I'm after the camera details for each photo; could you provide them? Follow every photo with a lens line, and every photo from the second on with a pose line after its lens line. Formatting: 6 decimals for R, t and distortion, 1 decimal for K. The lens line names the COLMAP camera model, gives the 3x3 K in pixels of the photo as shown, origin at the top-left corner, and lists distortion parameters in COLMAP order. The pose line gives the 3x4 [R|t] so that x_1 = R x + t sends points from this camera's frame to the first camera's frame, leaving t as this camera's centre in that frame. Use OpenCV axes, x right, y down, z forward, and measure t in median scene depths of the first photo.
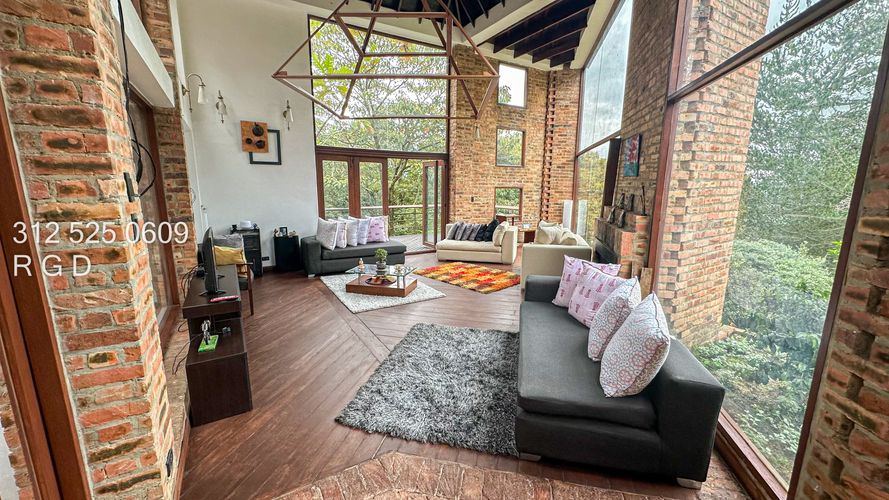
lens RADIAL K [[355.0, 0, 444.5], [0, 355.0, 250.0], [0, 0, 1]] dist [-0.001089, 0.000011]
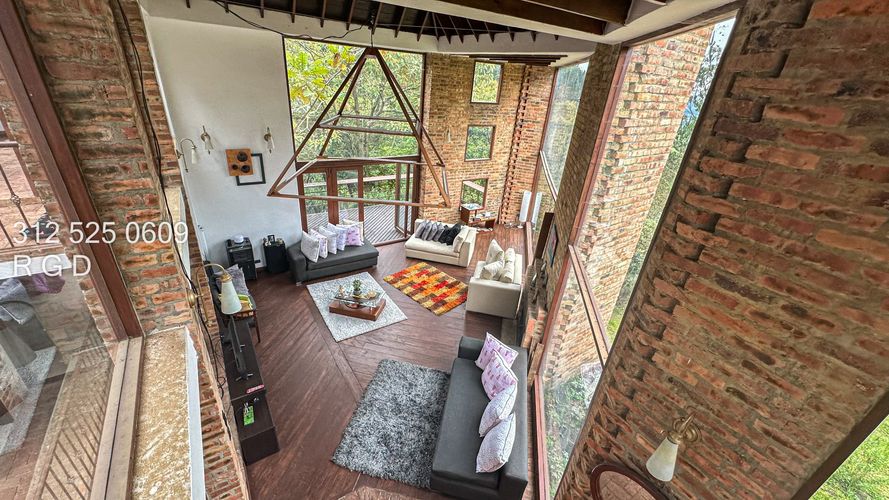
lens RADIAL K [[355.0, 0, 444.5], [0, 355.0, 250.0], [0, 0, 1]] dist [-0.001089, 0.000011]
pose [[0.996259, 0.048025, 0.071843, 0.026313], [-0.066227, 0.958372, 0.277736, -0.377606], [-0.055514, -0.281455, 0.957967, -0.147675]]
